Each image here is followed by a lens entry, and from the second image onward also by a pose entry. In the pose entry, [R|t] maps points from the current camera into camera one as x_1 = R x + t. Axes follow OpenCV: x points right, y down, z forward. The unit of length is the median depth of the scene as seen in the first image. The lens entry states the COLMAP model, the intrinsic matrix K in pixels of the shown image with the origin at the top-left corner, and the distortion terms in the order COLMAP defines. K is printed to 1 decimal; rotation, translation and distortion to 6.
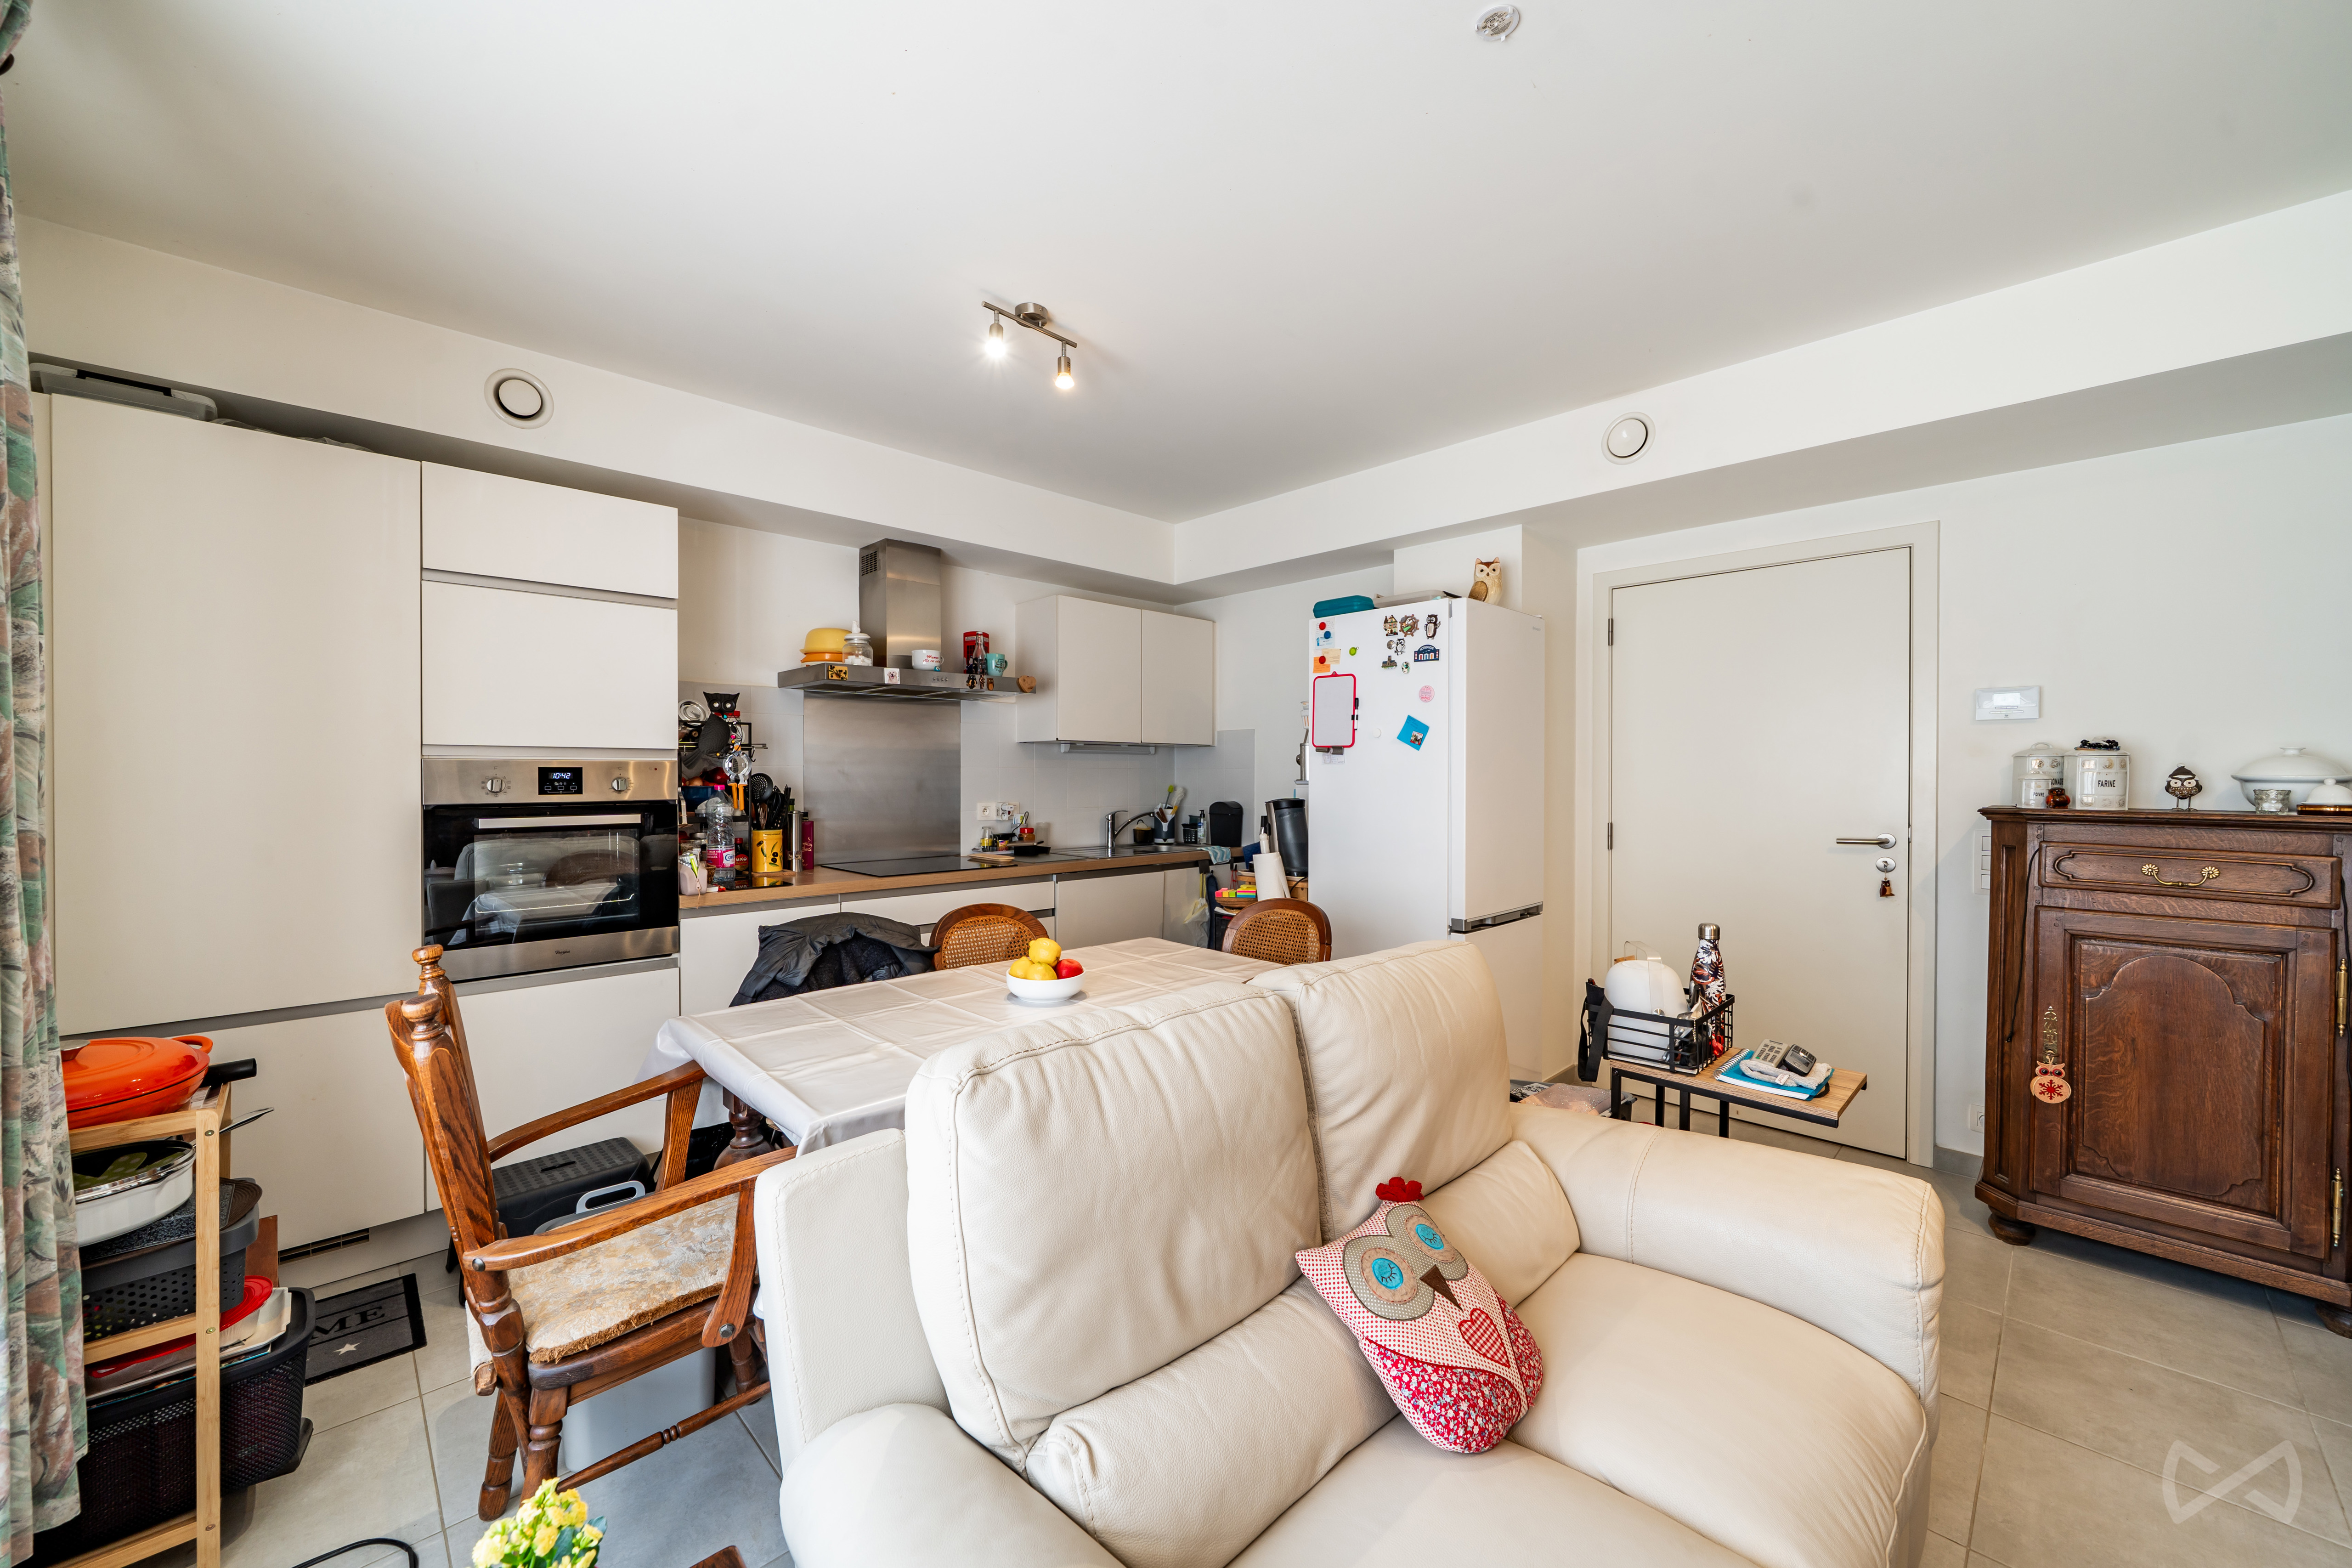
lens RADIAL K [[885.4, 0, 1170.8], [0, 885.4, 788.2], [0, 0, 1]] dist [0.000327, -0.000089]
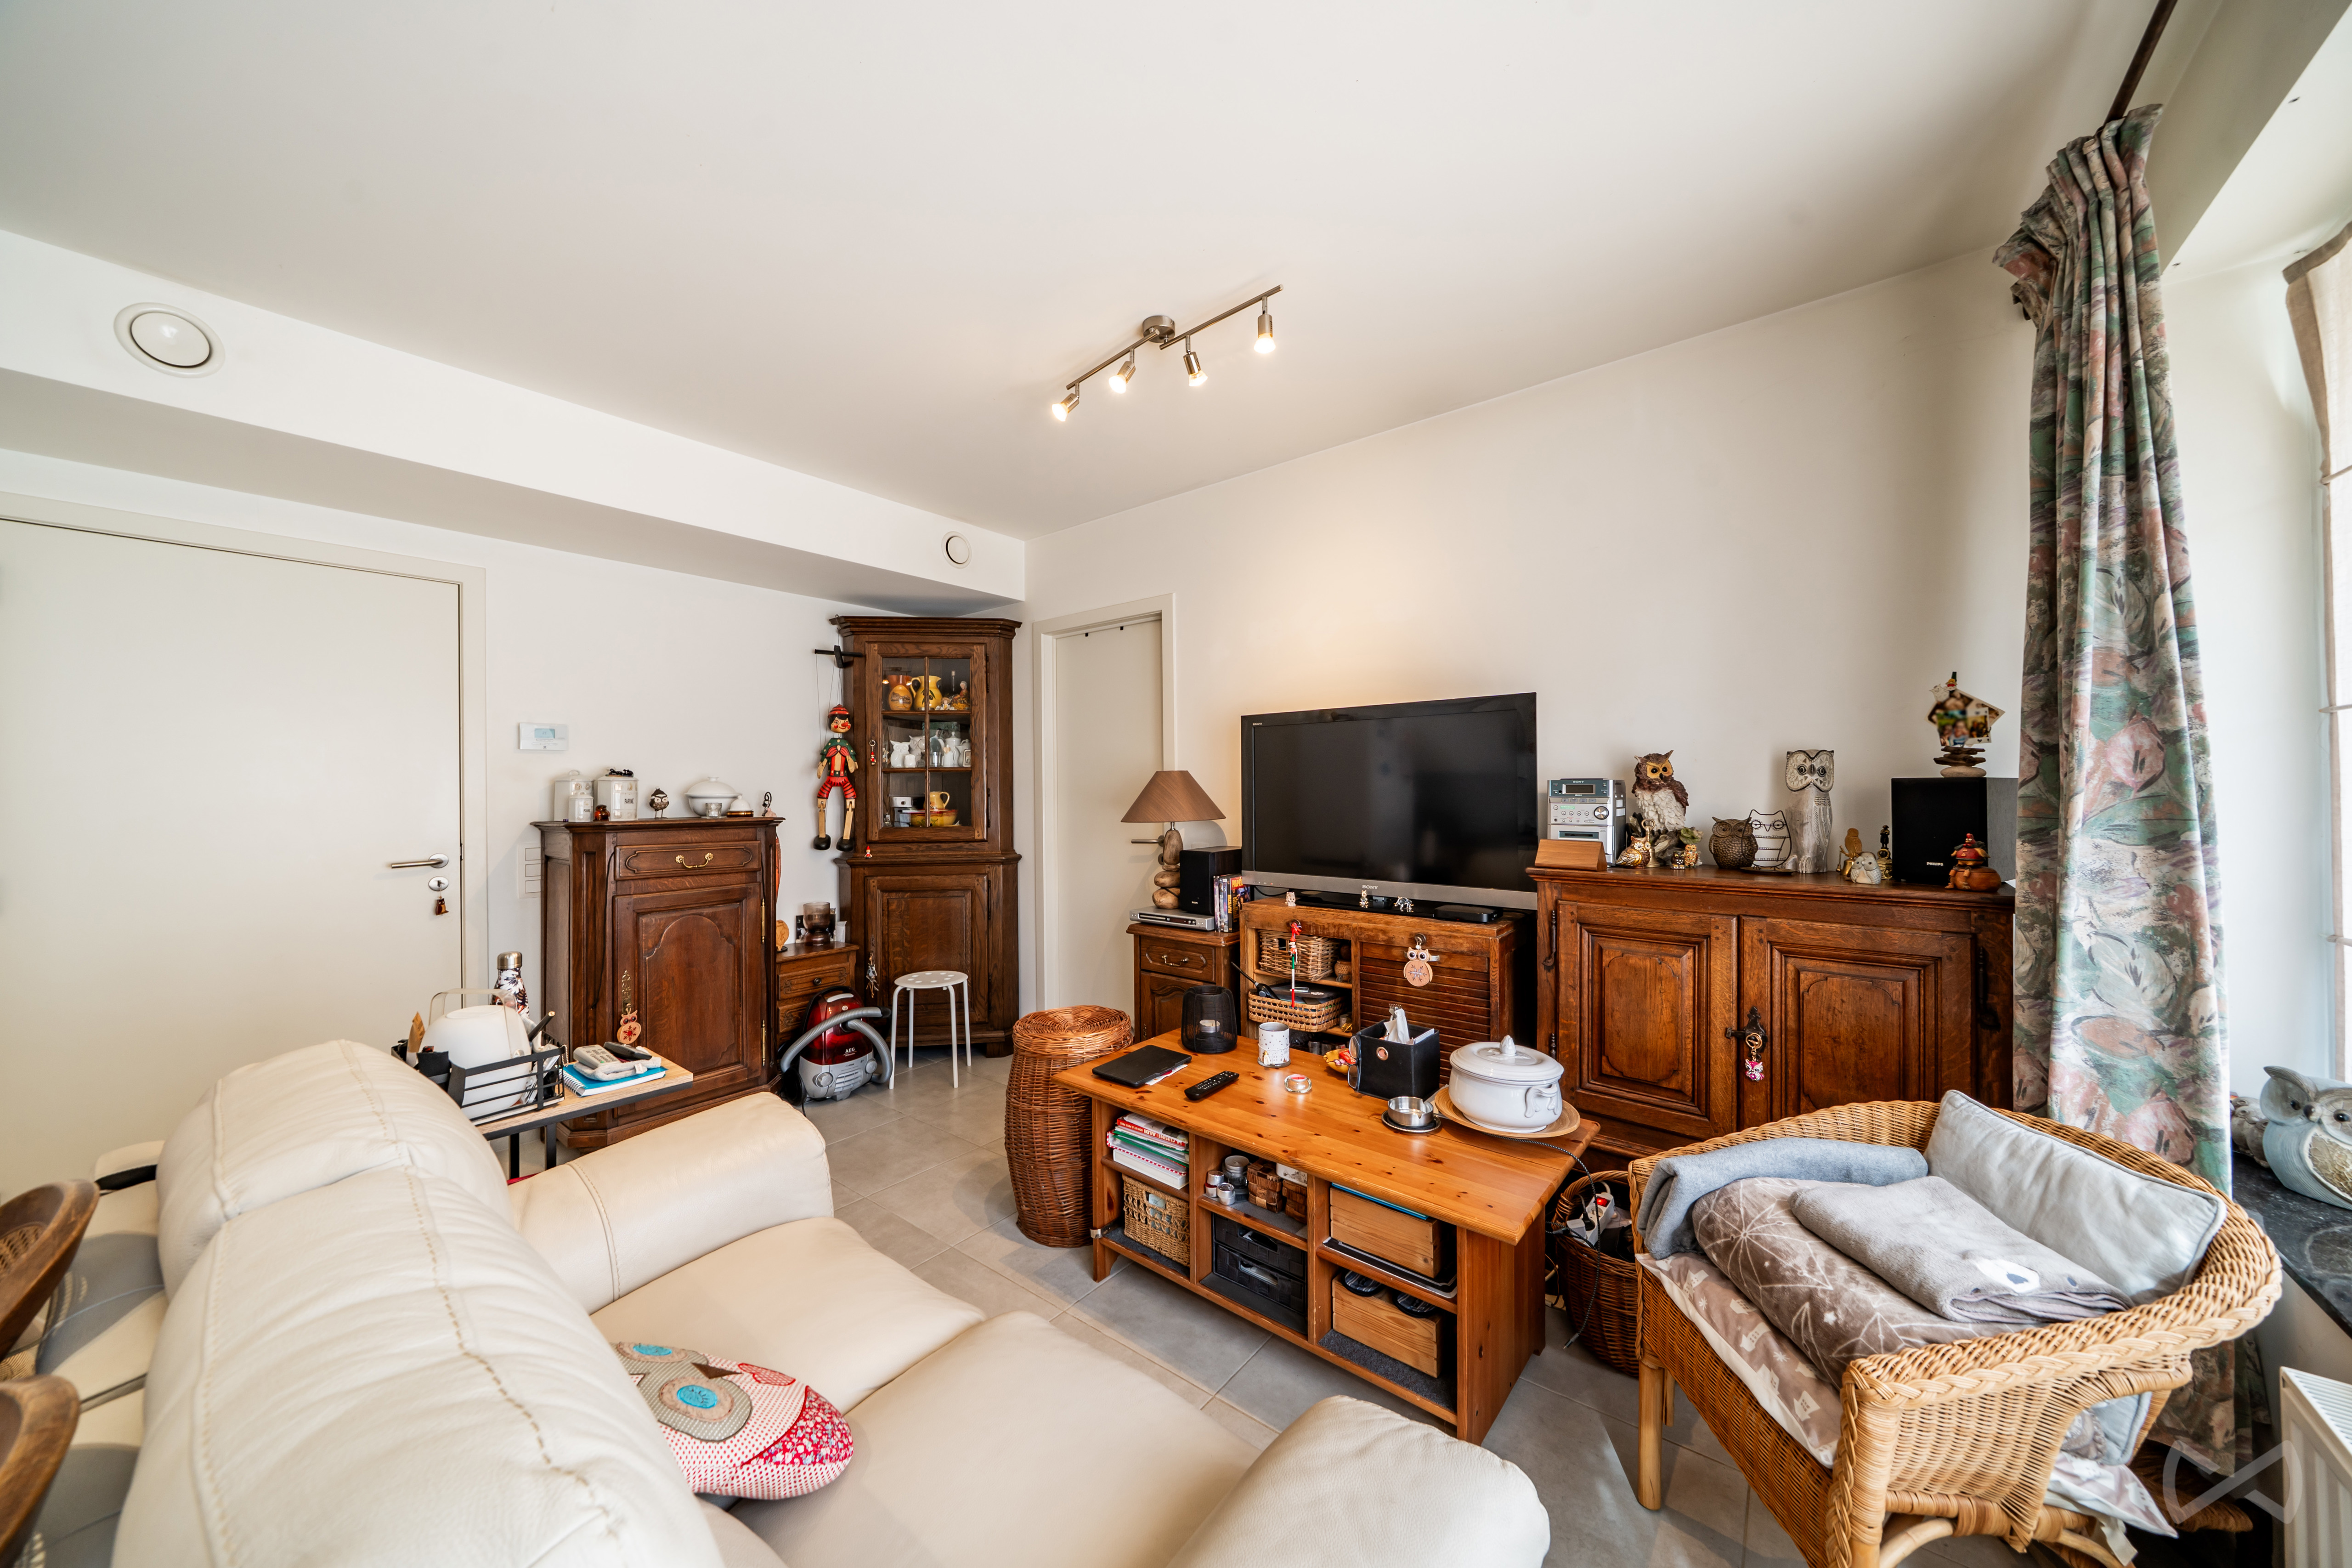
lens RADIAL K [[813.0, 0, 1161.4], [0, 813.0, 784.5], [0, 0, 1]] dist [-0.001129, -0.000091]
pose [[-0.122663, 0.004656, 0.992437, -0.357064], [0.026153, 0.999657, -0.001457, -0.009598], [-0.992104, 0.025777, -0.122743, 0.406009]]
